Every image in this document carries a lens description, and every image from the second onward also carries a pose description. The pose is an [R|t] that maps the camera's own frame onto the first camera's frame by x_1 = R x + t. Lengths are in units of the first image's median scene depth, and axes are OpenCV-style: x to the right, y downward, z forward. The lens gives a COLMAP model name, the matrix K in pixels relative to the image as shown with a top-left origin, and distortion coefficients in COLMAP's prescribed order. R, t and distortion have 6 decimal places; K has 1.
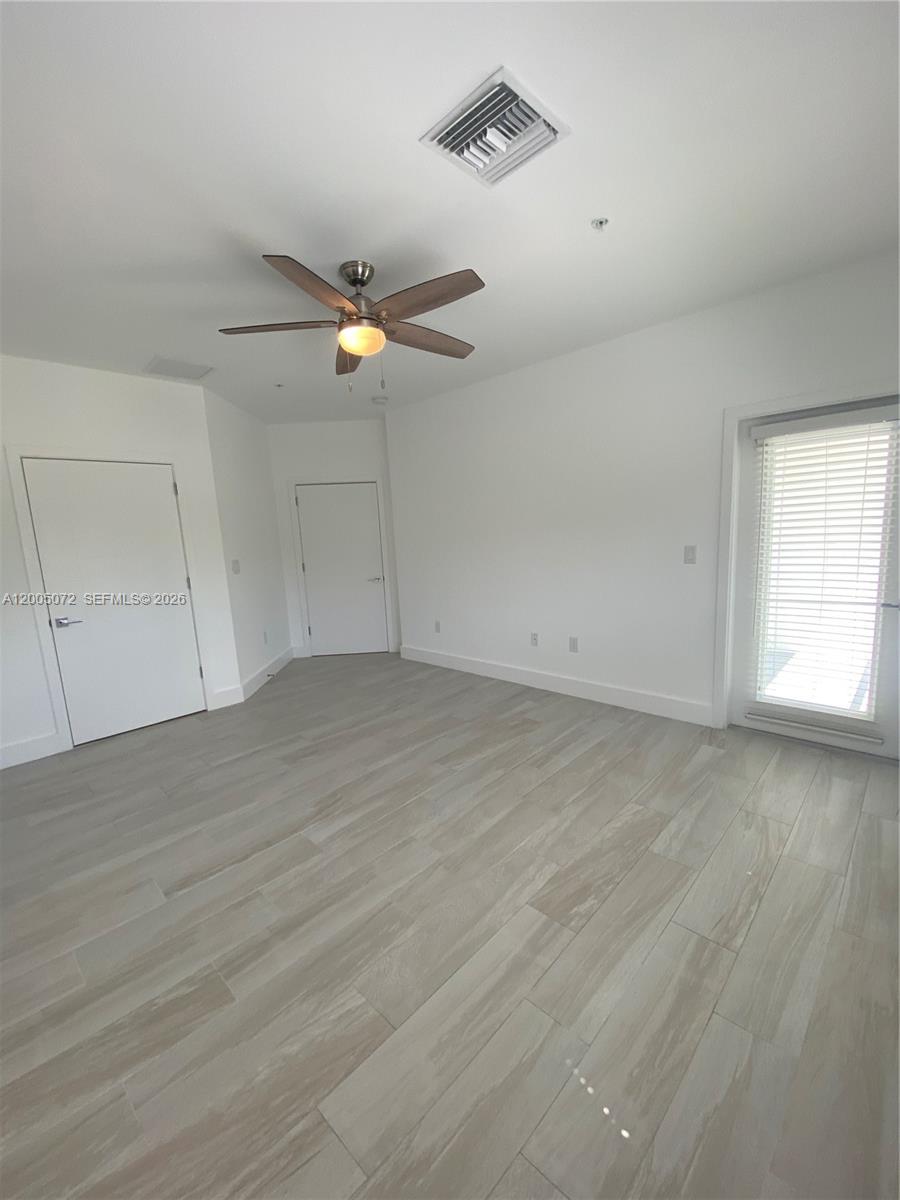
lens RADIAL K [[485.8, 0, 452.8], [0, 485.8, 606.1], [0, 0, 1]] dist [0.026742, -0.022687]
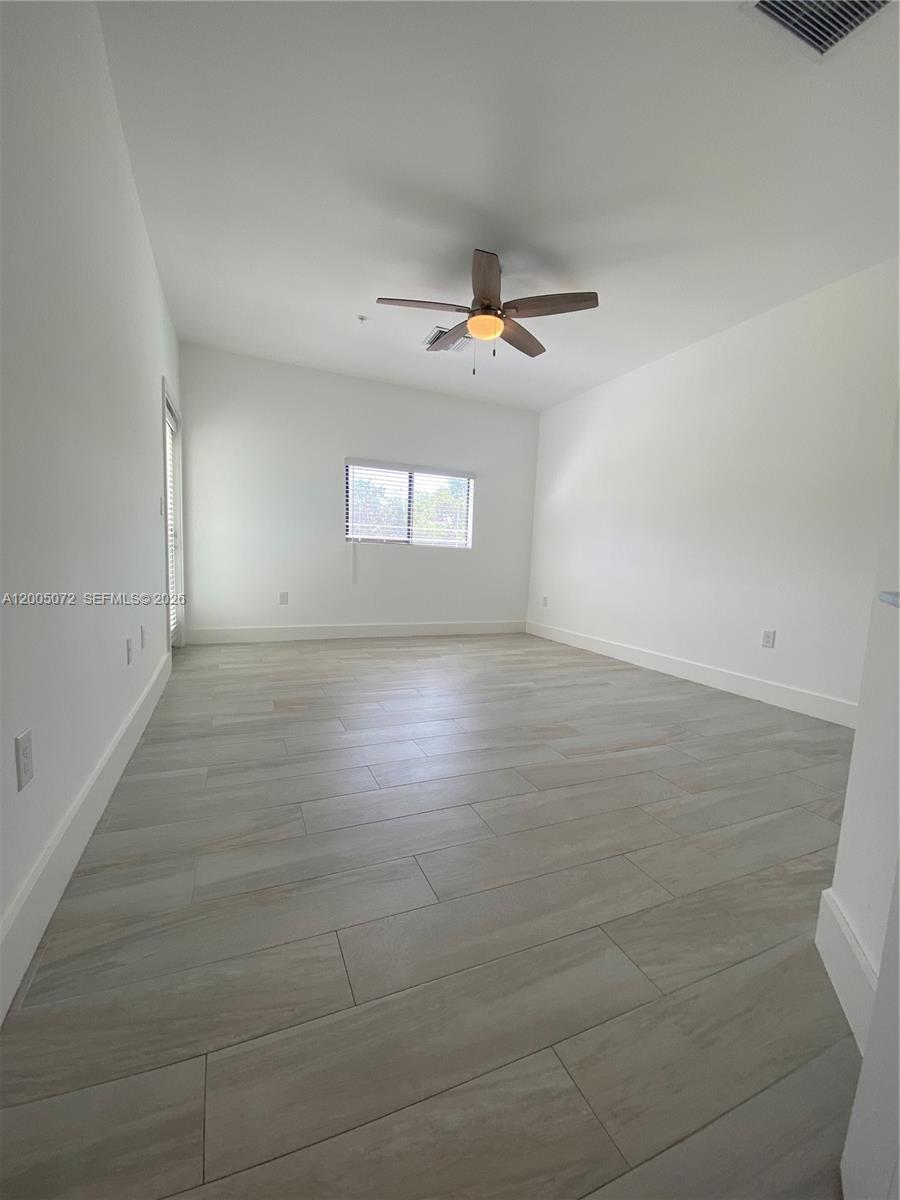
lens RADIAL K [[485.8, 0, 452.8], [0, 485.8, 606.1], [0, 0, 1]] dist [0.026742, -0.022687]
pose [[-0.923090, -0.021635, 0.383976, -0.460994], [0.072471, 0.970744, 0.228918, -0.099023], [-0.377695, 0.239139, -0.894516, 1.747523]]
